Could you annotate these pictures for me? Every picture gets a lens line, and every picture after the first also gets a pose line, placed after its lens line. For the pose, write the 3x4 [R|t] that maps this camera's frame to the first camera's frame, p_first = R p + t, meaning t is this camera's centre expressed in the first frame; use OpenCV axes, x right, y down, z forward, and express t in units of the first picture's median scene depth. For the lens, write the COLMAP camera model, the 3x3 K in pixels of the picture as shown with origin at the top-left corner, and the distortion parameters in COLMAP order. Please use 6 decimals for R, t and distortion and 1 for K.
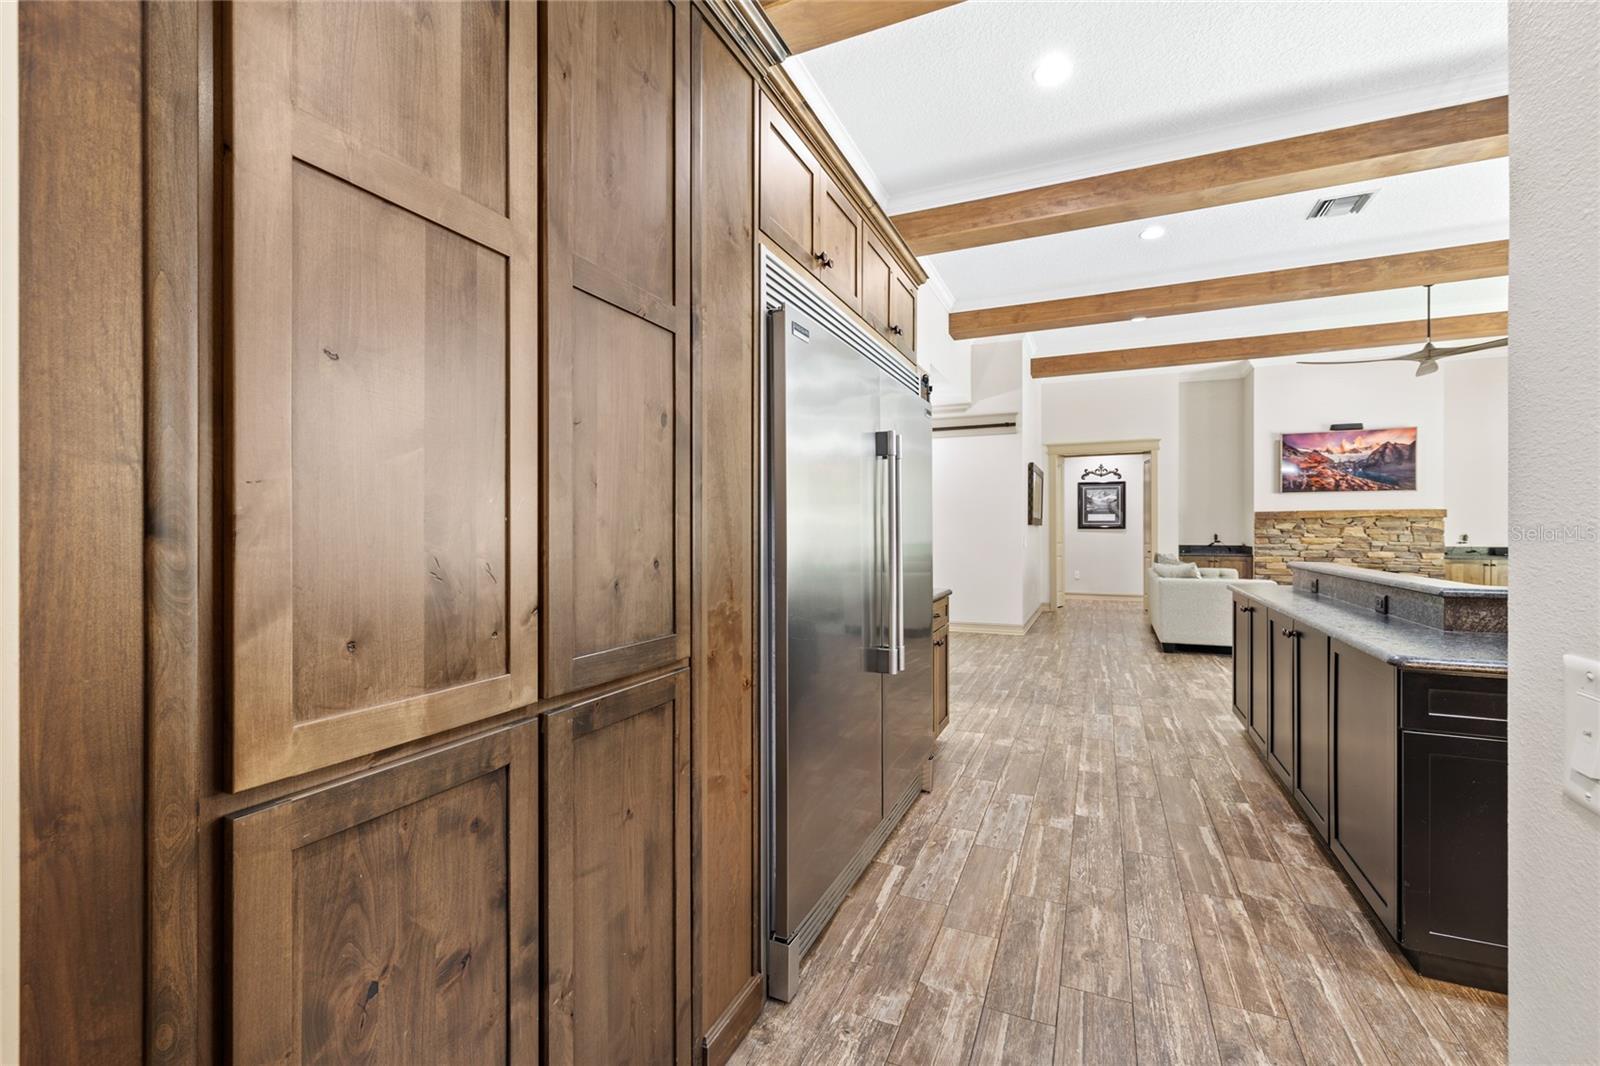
lens RADIAL K [[678.4, 0, 794.5], [0, 678.4, 531.5], [0, 0, 1]] dist [-0.000755, -0.000116]
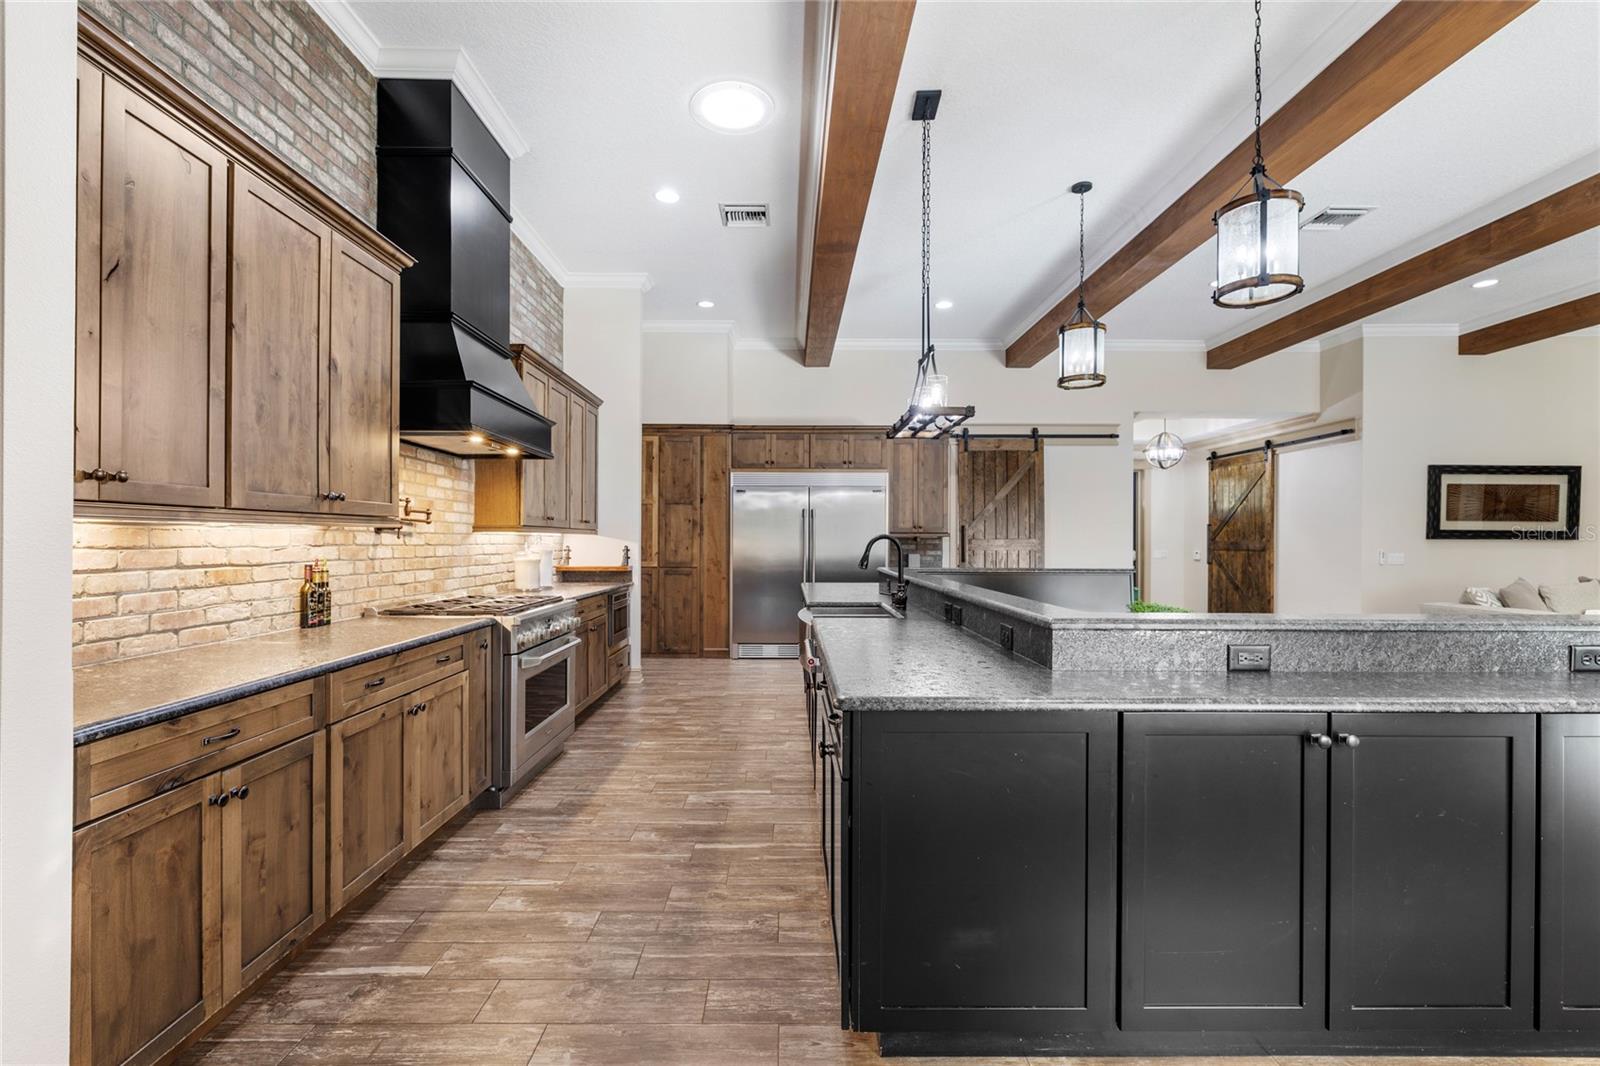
lens RADIAL K [[685.0, 0, 789.5], [0, 685.0, 539.5], [0, 0, 1]] dist [-0.000202, -0.000124]
pose [[0.411799, 0.001222, -0.911274, 1.453009], [-0.006831, 0.999975, -0.001746, -0.004109], [0.911249, 0.006944, 0.411797, -0.141877]]
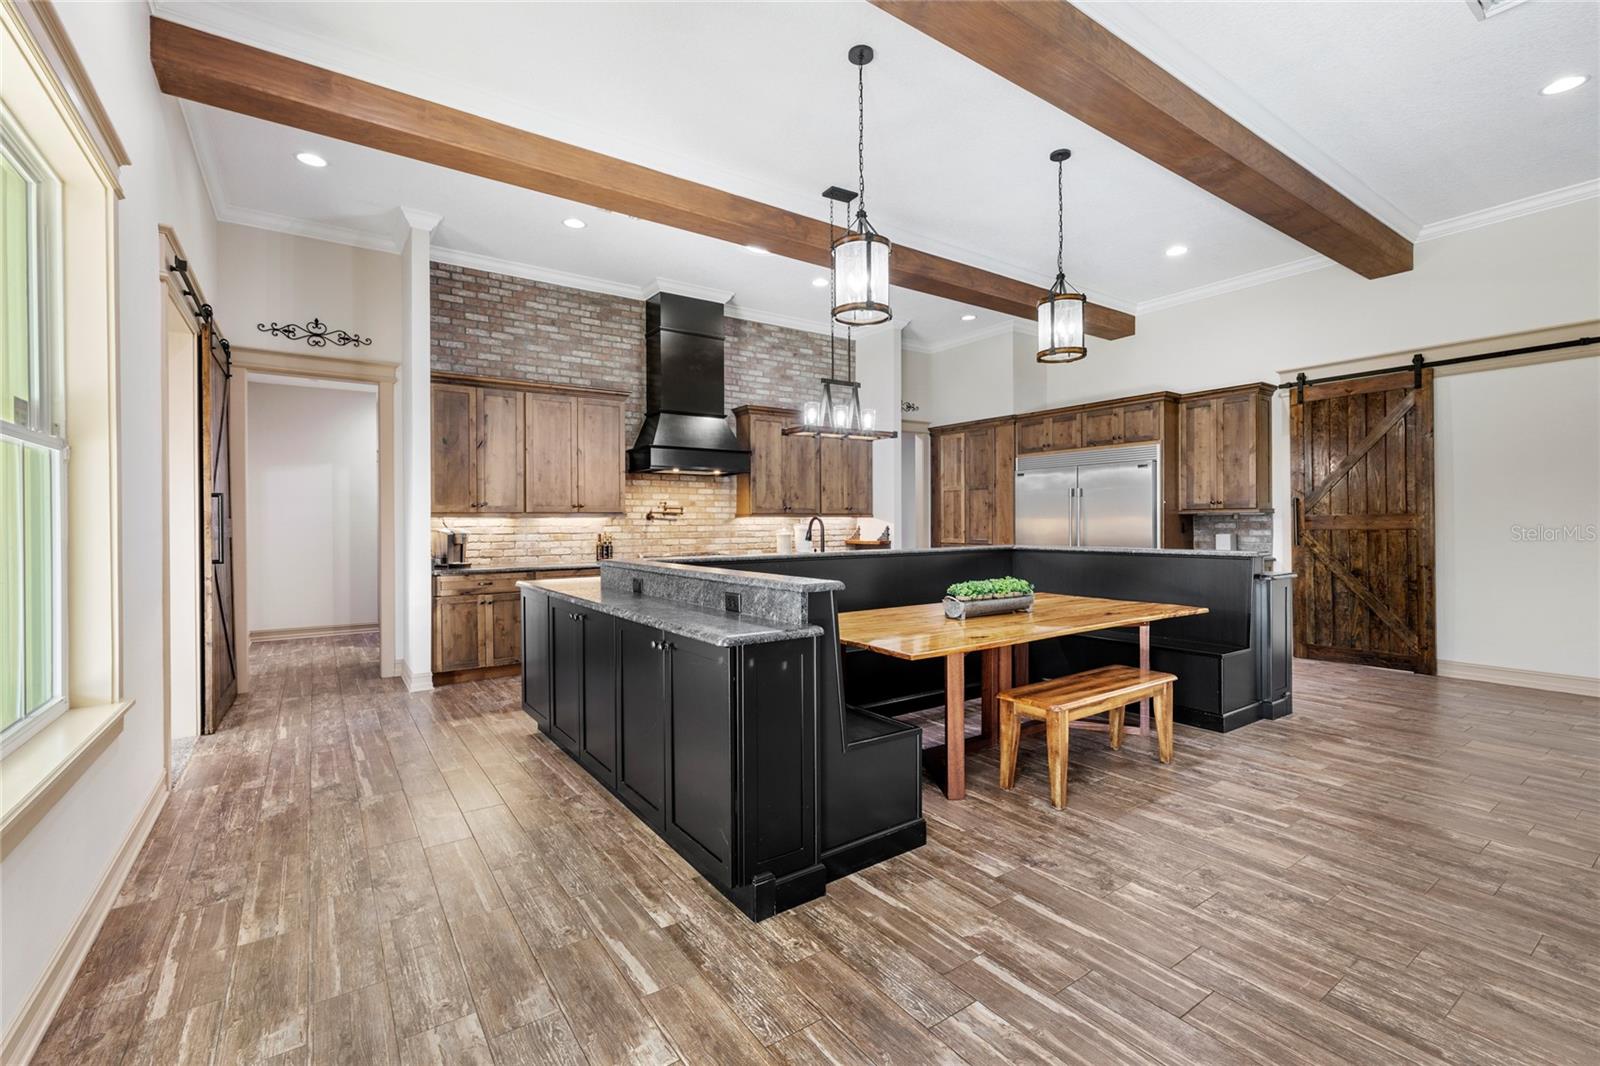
lens RADIAL K [[695.2, 0, 792.2], [0, 695.2, 523.6], [0, 0, 1]] dist [0.001804, 0.000249]
pose [[-0.518970, 0.005667, -0.854774, 1.746878], [0.004672, 0.999982, 0.003792, -0.005008], [0.854780, -0.002026, -0.518987, 0.796175]]
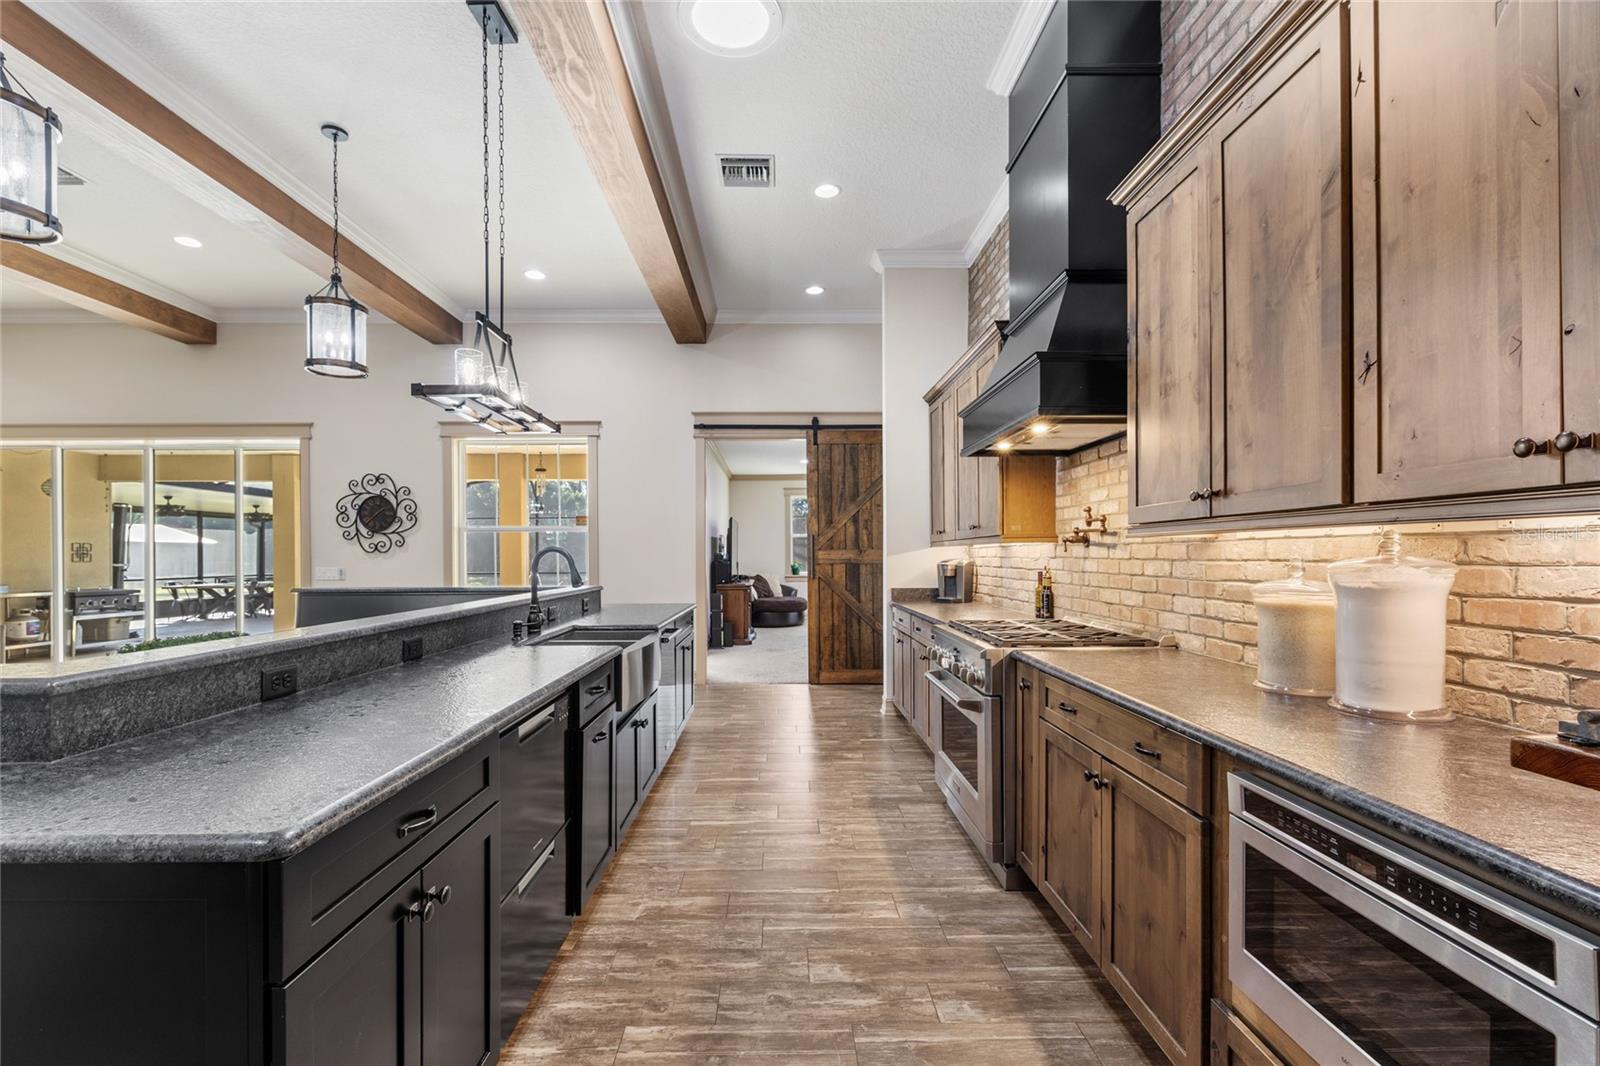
lens RADIAL K [[689.3, 0, 790.6], [0, 689.3, 554.5], [0, 0, 1]] dist [0.002829, -0.000745]
pose [[-0.424712, 0.004584, 0.905317, 0.118477], [0.008098, 0.999966, -0.001264, -0.001877], [-0.905292, 0.006794, -0.424735, 0.340686]]
